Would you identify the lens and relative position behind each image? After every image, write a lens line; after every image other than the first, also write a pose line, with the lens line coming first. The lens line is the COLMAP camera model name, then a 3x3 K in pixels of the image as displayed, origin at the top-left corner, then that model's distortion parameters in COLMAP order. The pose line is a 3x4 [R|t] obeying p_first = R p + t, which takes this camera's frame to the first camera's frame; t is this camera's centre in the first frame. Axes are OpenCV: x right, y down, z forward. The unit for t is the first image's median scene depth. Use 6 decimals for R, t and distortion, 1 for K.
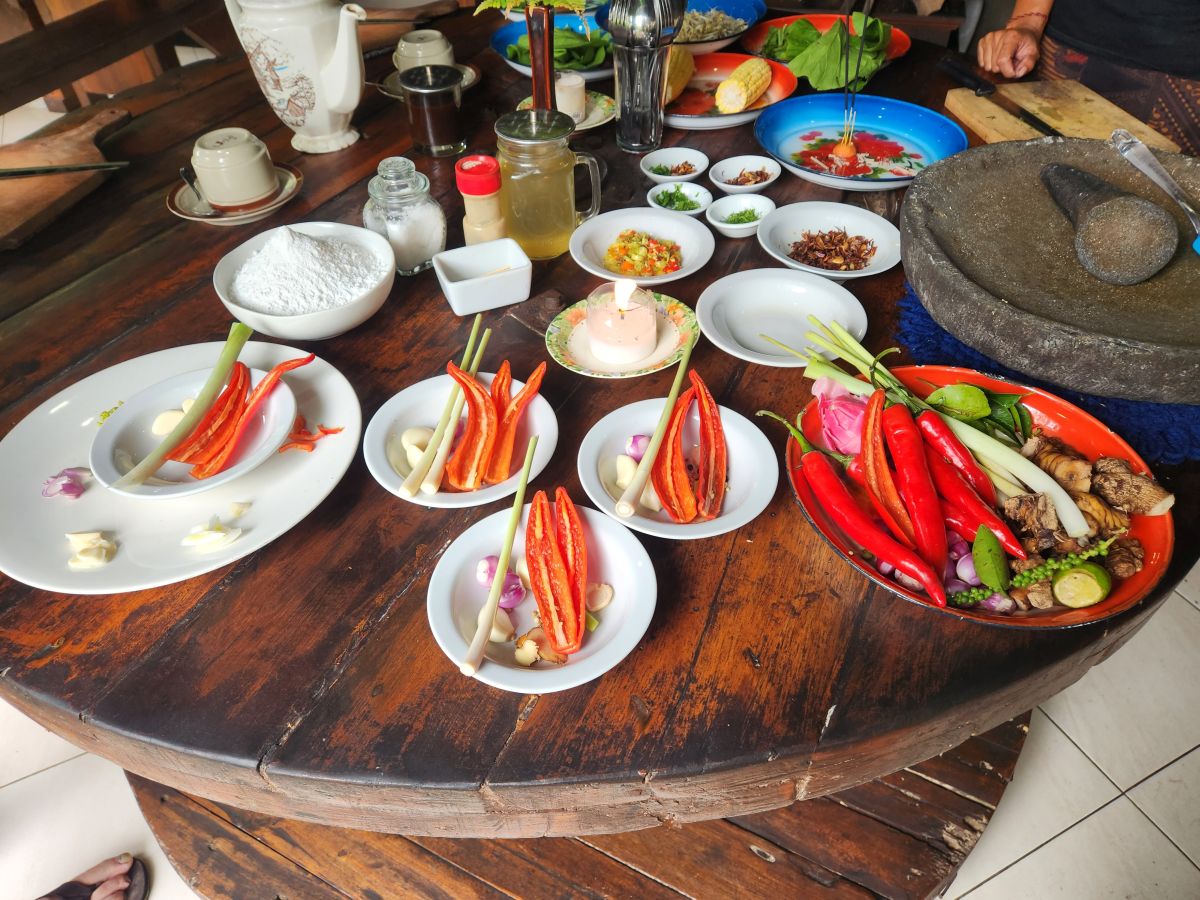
lens RADIAL K [[815.1, 0, 600.0], [0, 815.1, 450.0], [0, 0, 1]] dist [0.033174, -0.022131]
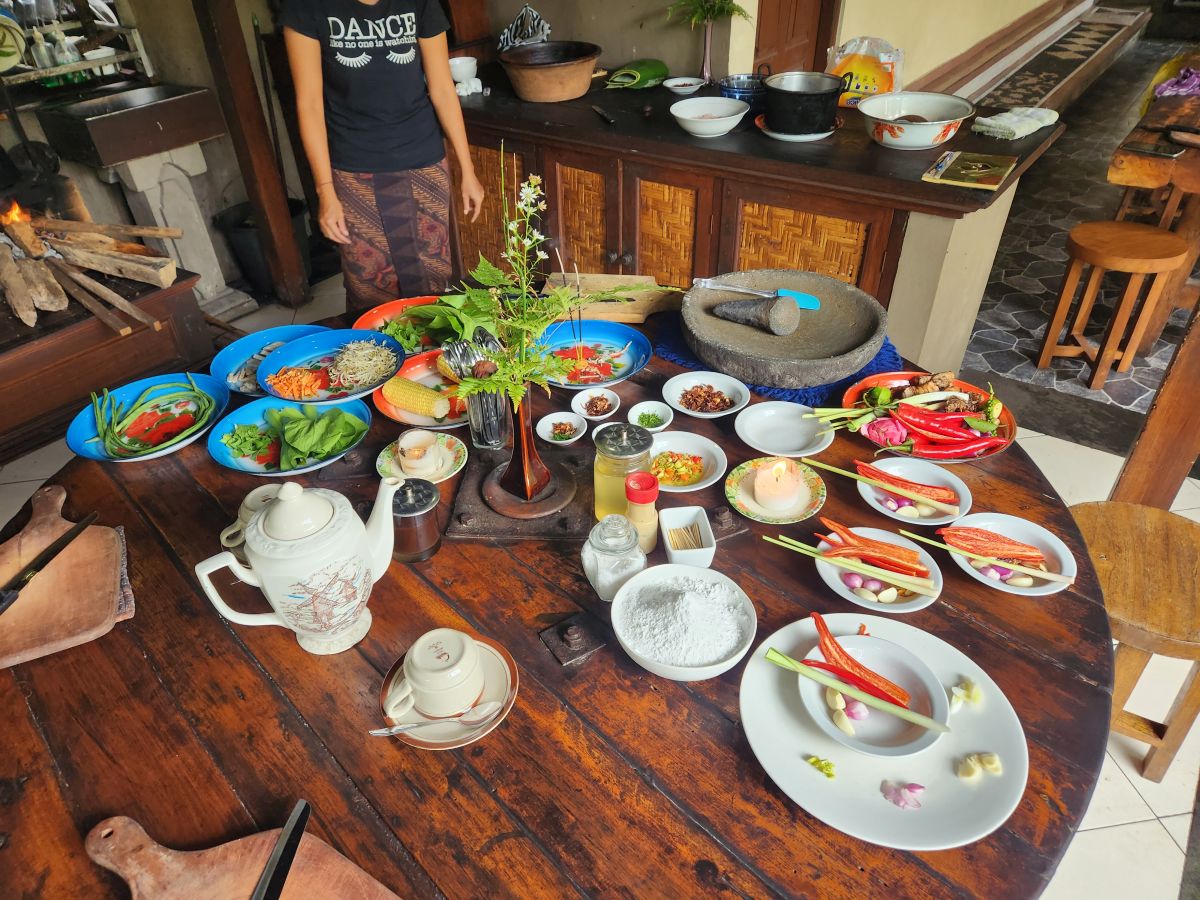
lens RADIAL K [[800.6, 0, 601.9], [0, 800.6, 446.3], [0, 0, 1]] dist [0.080211, -0.068867]
pose [[0.312311, -0.545319, 0.777875, -1.312070], [0.674615, 0.703822, 0.222552, -0.822378], [-0.668847, 0.455261, 0.587691, 0.297606]]
